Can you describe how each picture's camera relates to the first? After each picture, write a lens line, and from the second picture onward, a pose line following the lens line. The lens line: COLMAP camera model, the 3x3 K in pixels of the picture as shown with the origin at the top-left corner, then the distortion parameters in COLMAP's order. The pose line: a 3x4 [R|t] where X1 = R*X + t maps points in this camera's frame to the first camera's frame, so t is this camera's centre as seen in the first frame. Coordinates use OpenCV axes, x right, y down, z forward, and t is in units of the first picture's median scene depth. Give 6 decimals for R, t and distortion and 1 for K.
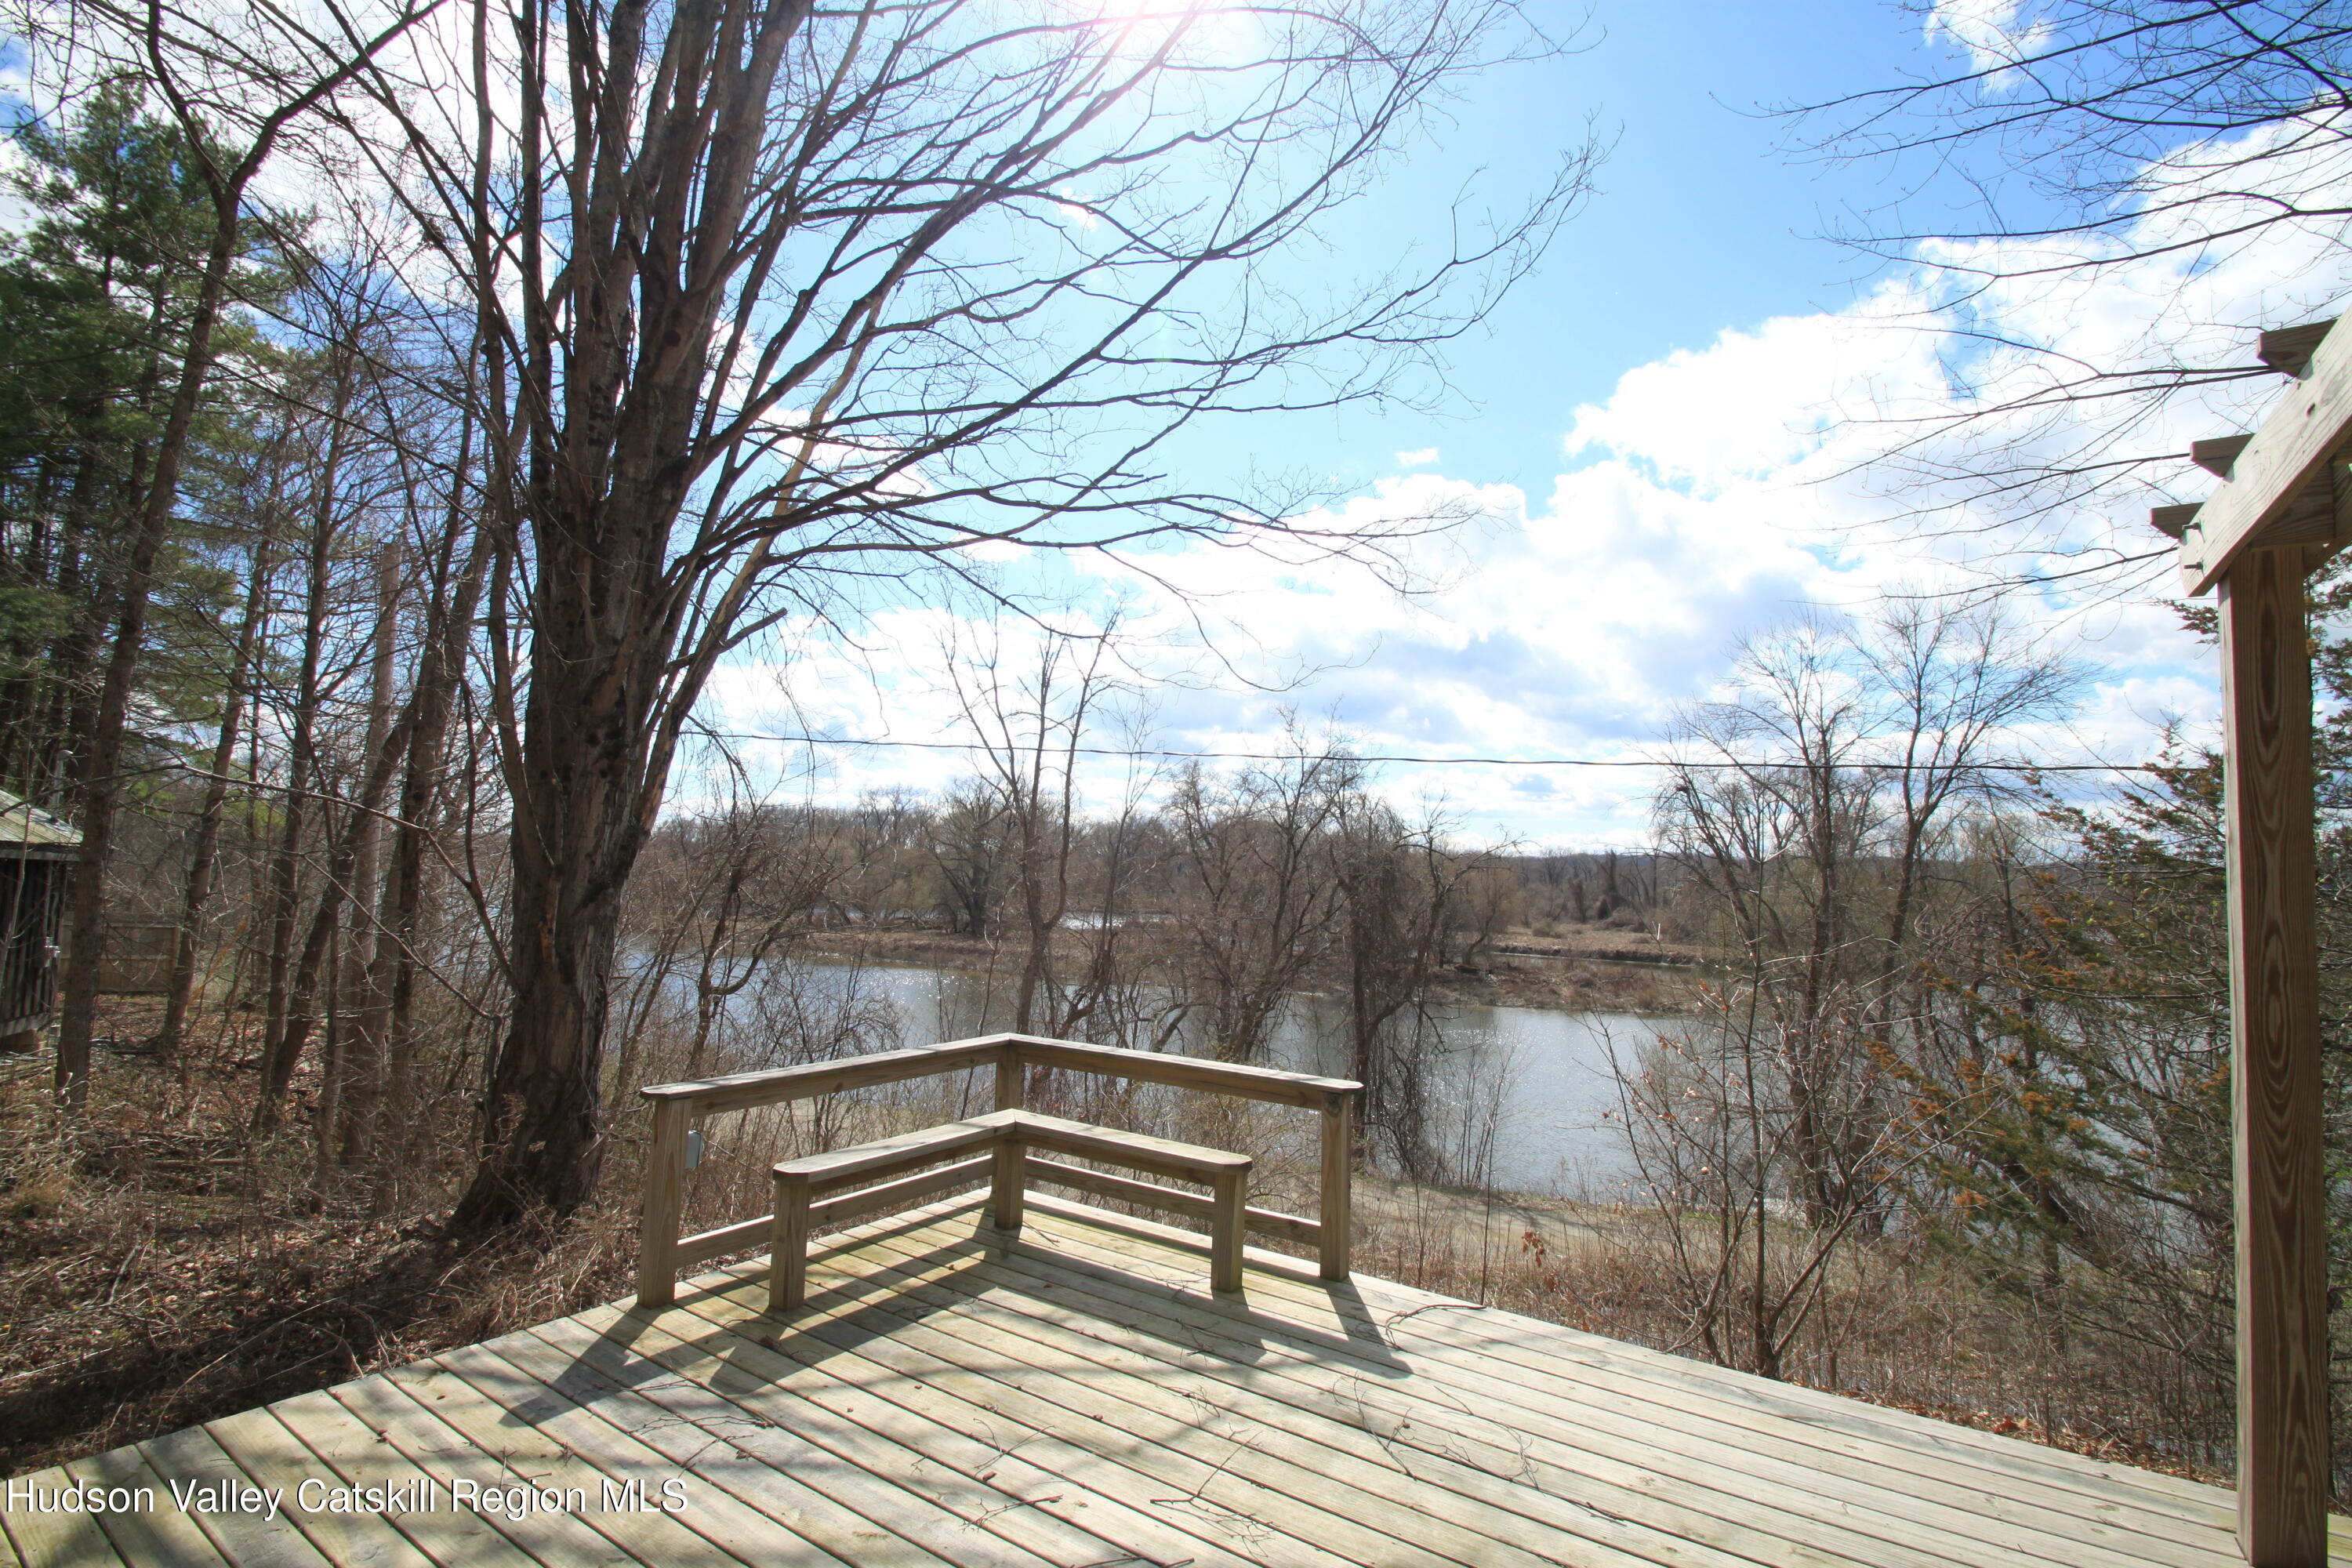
lens RADIAL K [[1102.8, 0, 1165.3], [0, 1102.8, 794.8], [0, 0, 1]] dist [0.002177, -0.002921]
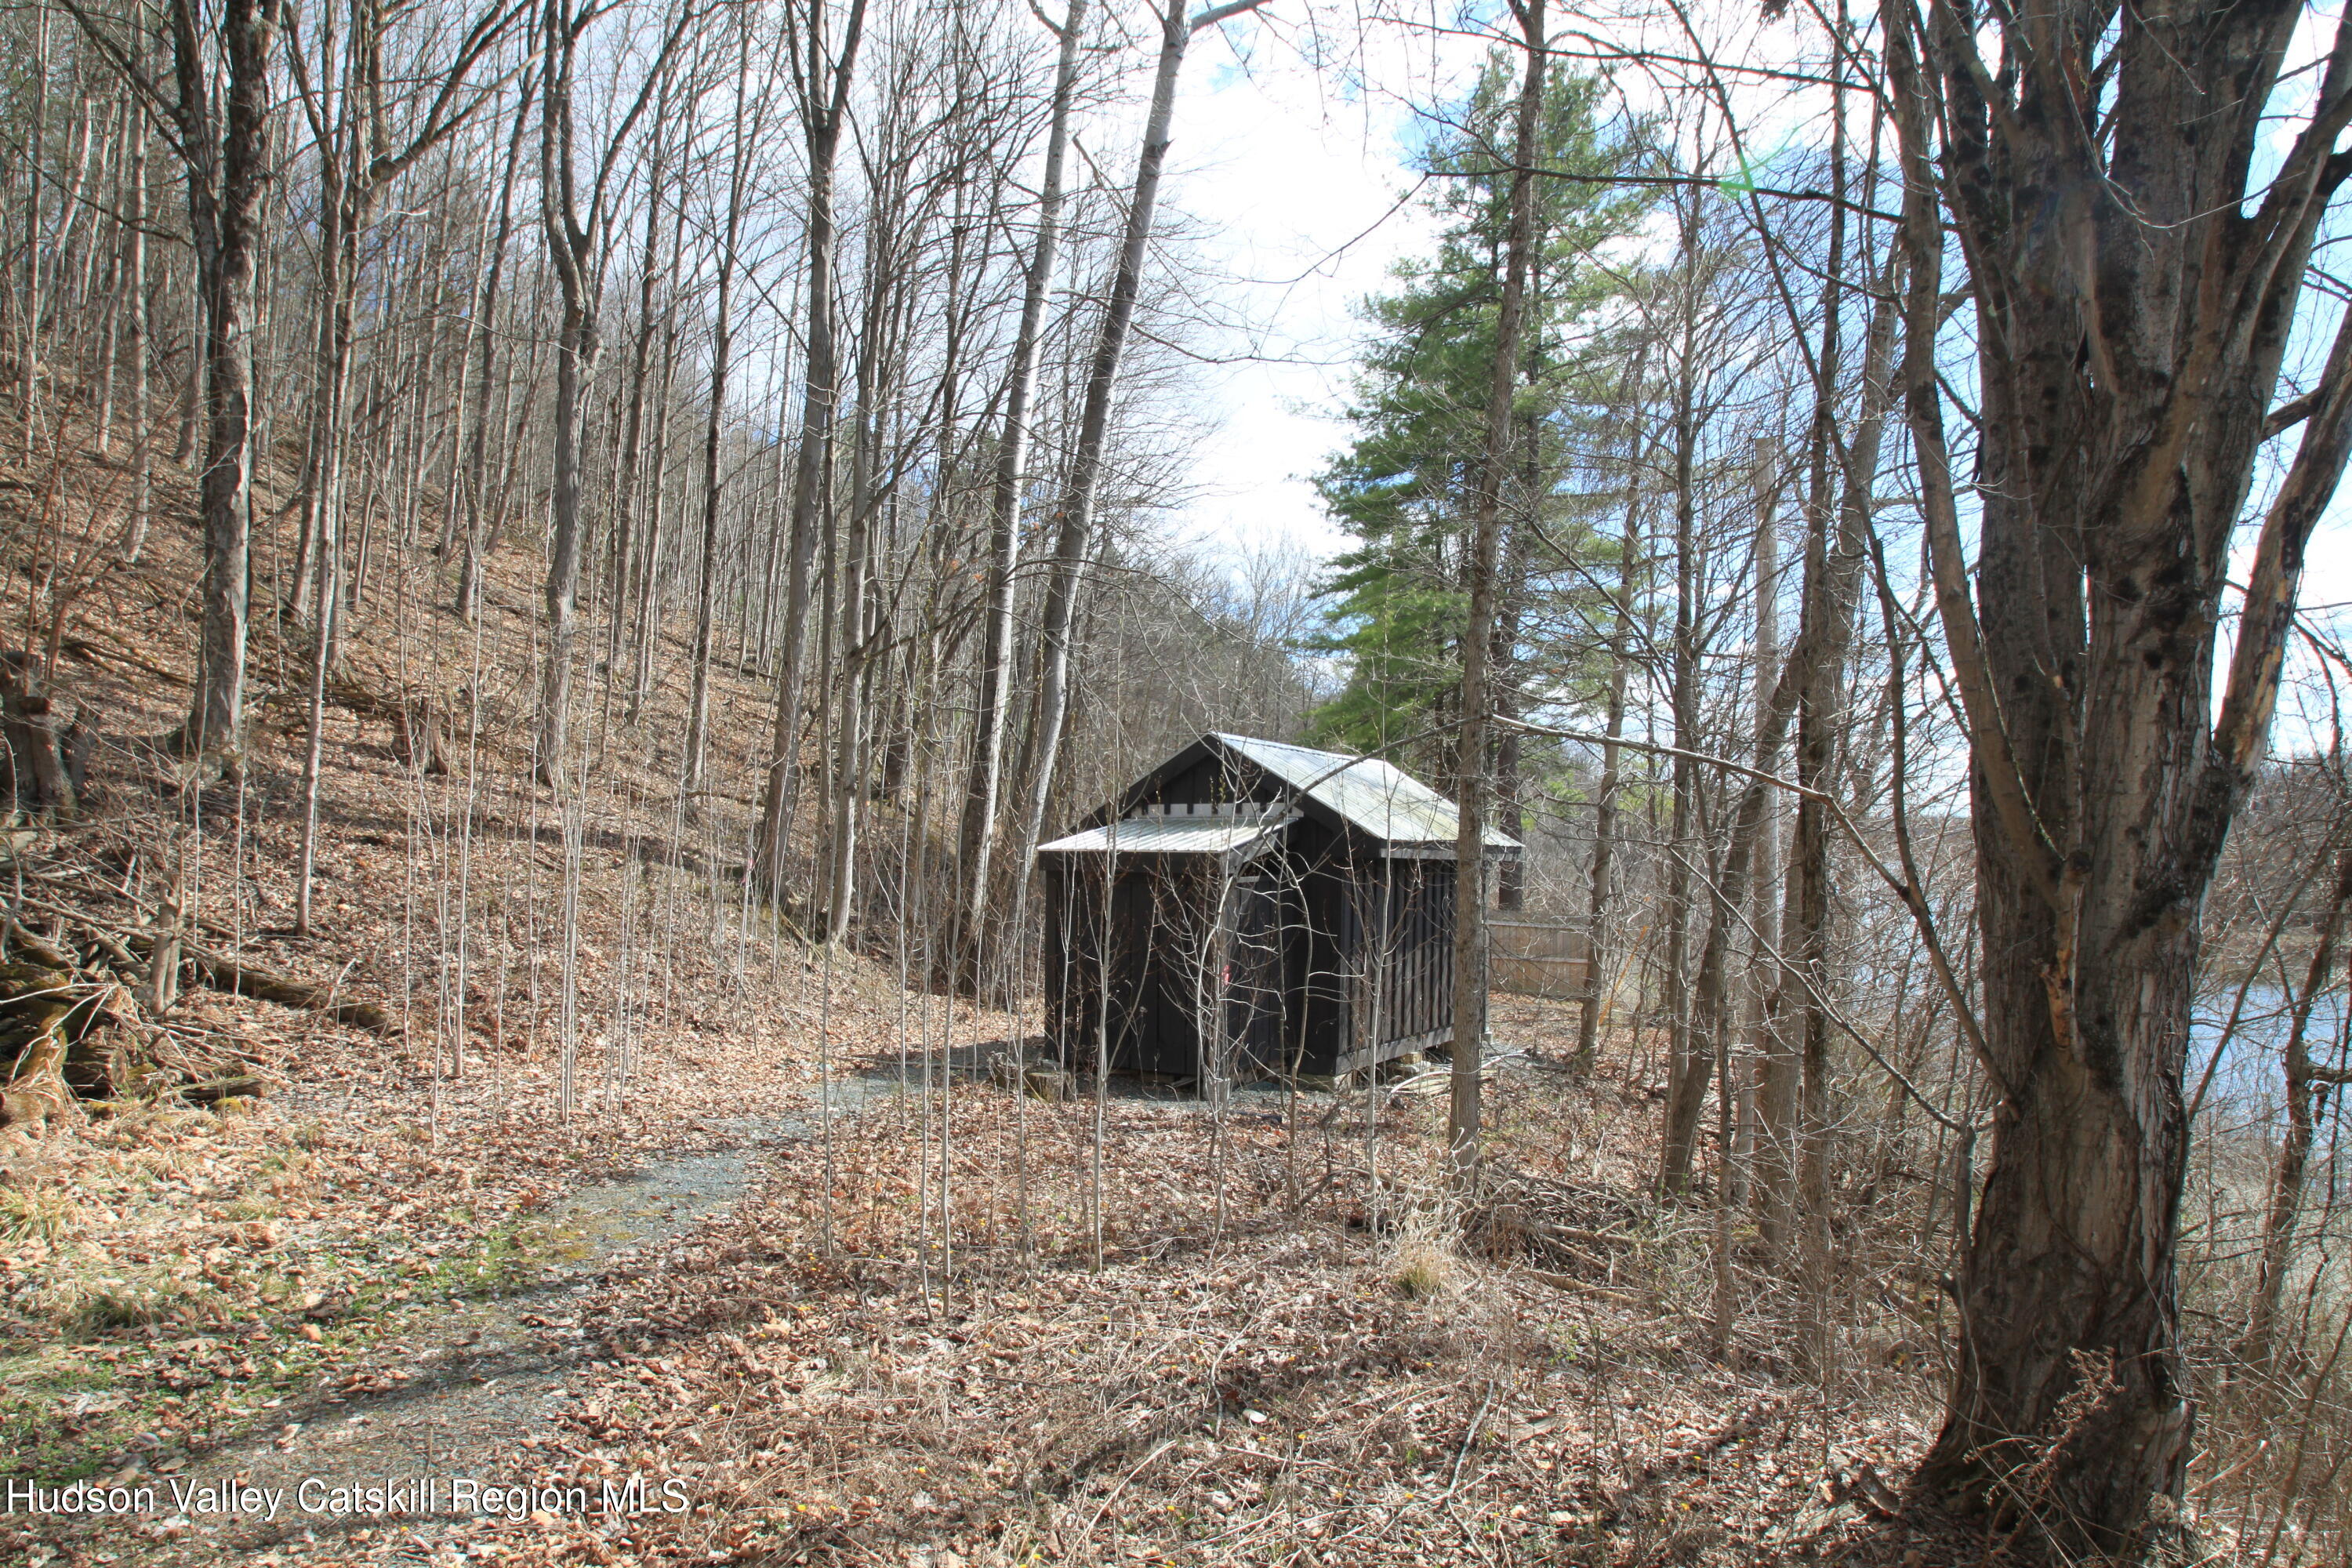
lens RADIAL K [[1403.2, 0, 1178.8], [0, 1403.2, 833.8], [0, 0, 1]] dist [-0.022224, -0.005813]
pose [[0.514664, -0.030023, -0.856866, -0.033552], [0.071563, 0.997404, 0.008036, 0.003465], [0.854400, -0.065456, 0.515476, 0.050824]]
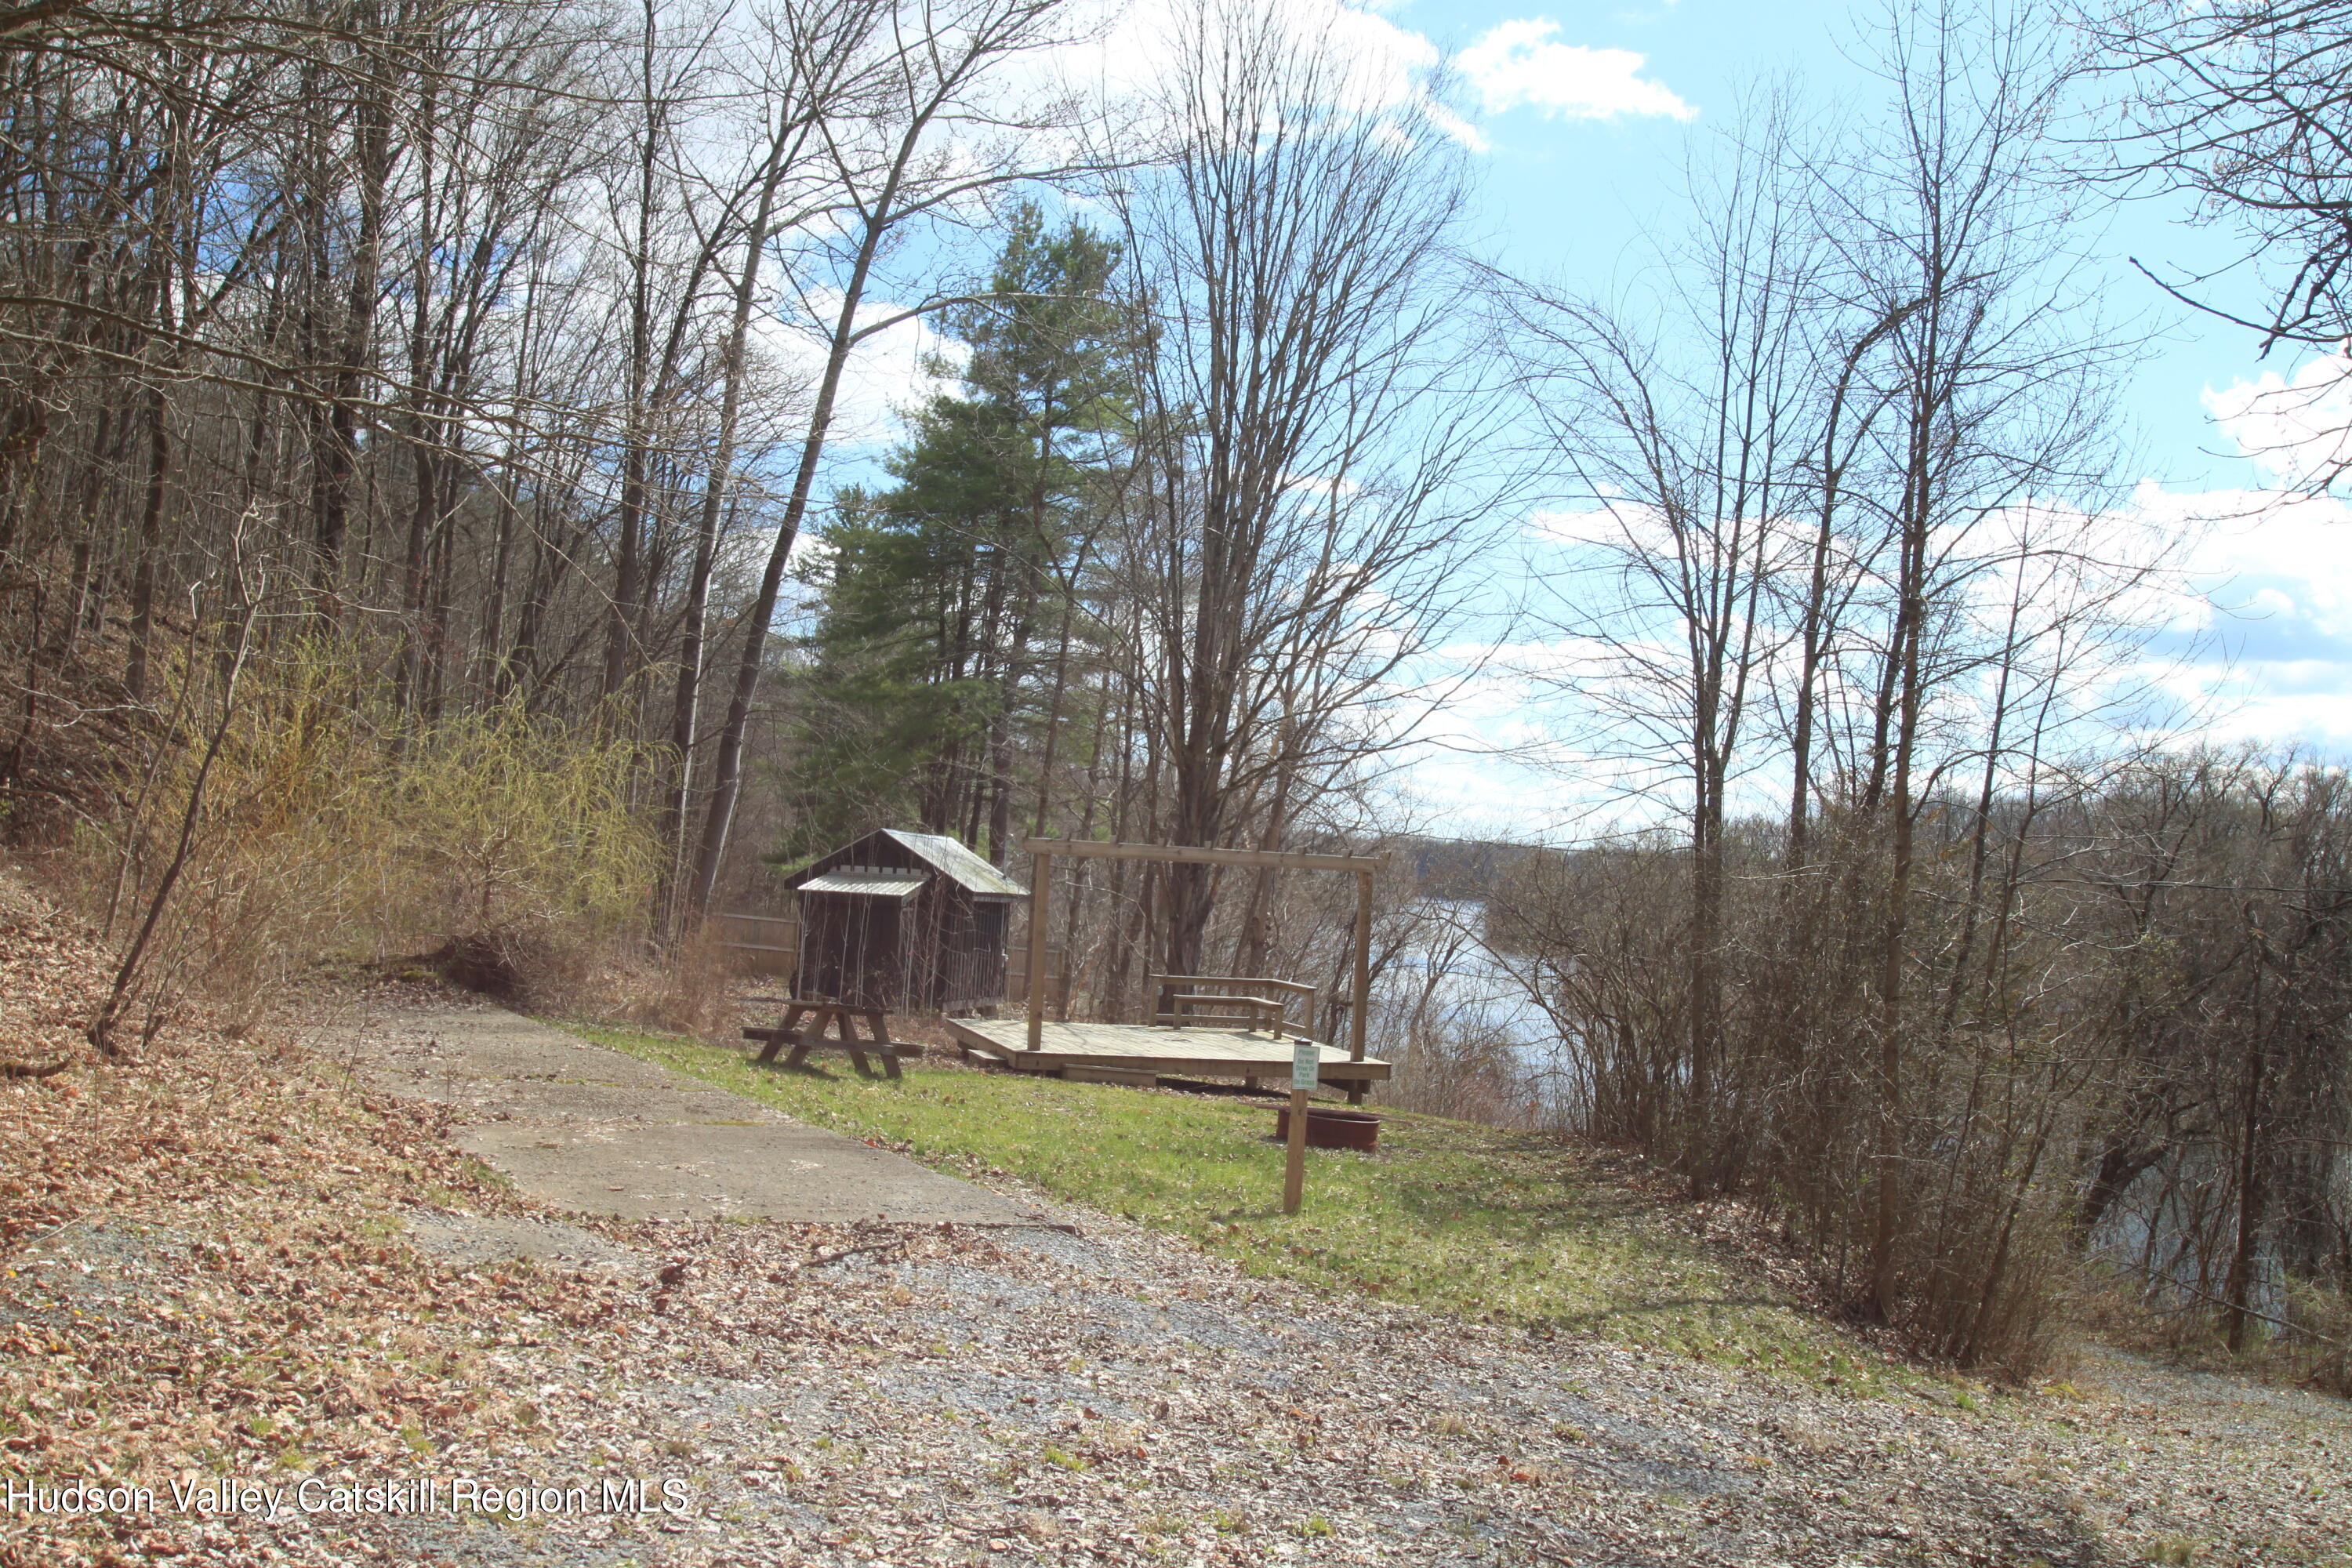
lens RADIAL K [[2207.3, 0, 1176.6], [0, 2207.3, 794.3], [0, 0, 1]] dist [-0.017783, 0.000000]
pose [[0.776309, -0.006643, -0.630318, 0.397144], [0.016346, 0.999820, 0.009595, -0.039876], [0.630141, -0.017752, 0.776278, -0.438996]]
